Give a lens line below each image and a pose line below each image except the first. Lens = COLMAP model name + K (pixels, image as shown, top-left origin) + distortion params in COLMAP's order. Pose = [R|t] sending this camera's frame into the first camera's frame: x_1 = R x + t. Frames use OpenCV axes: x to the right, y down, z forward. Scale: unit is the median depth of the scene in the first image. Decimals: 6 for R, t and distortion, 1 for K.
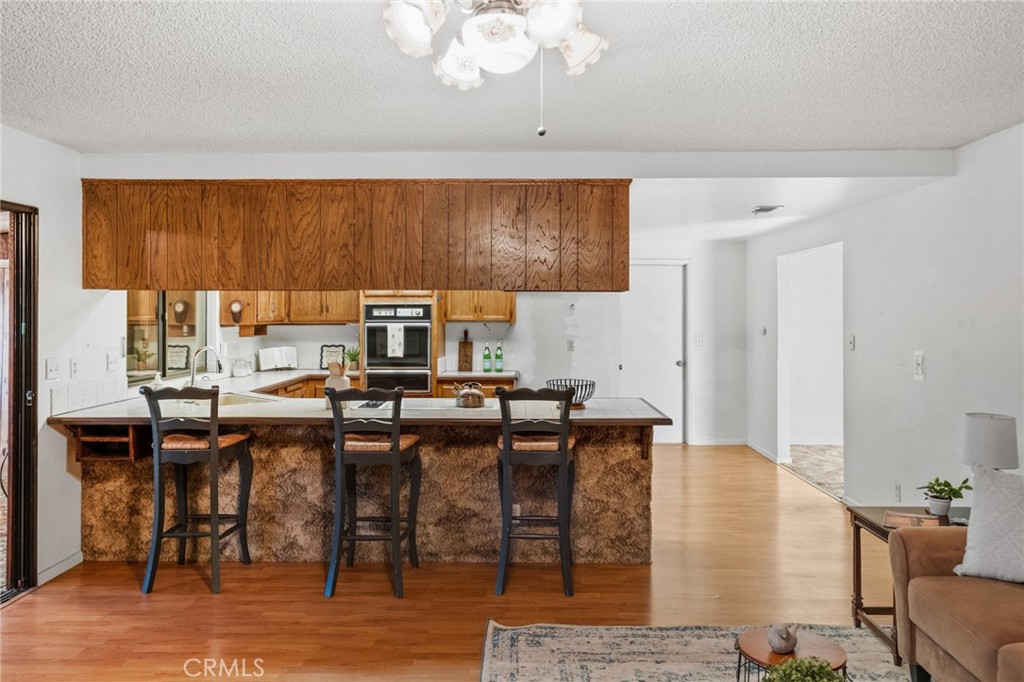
lens RADIAL K [[741.3, 0, 512.6], [0, 741.3, 335.0], [0, 0, 1]] dist [0.000735, 0.000032]
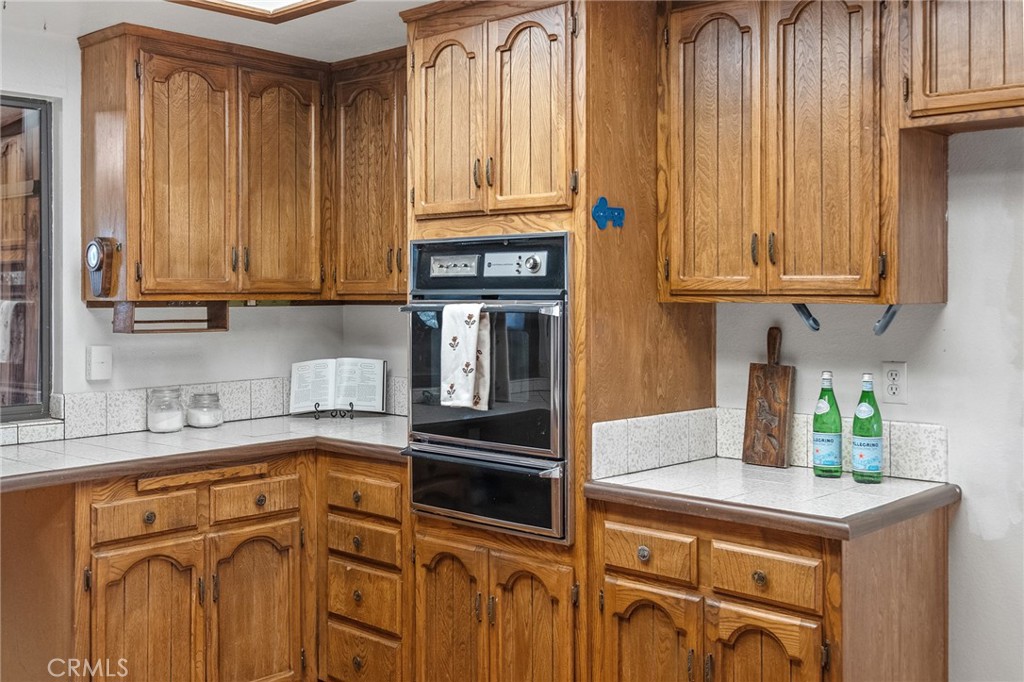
lens RADIAL K [[1066.7, 0, 511.6], [0, 1066.7, 337.2], [0, 0, 1]] dist [0.003073, 0.000000]
pose [[0.747385, 0.026952, -0.663844, 0.151054], [-0.015391, 0.999611, 0.023257, -0.011024], [0.664213, -0.007164, 0.747509, 0.671995]]
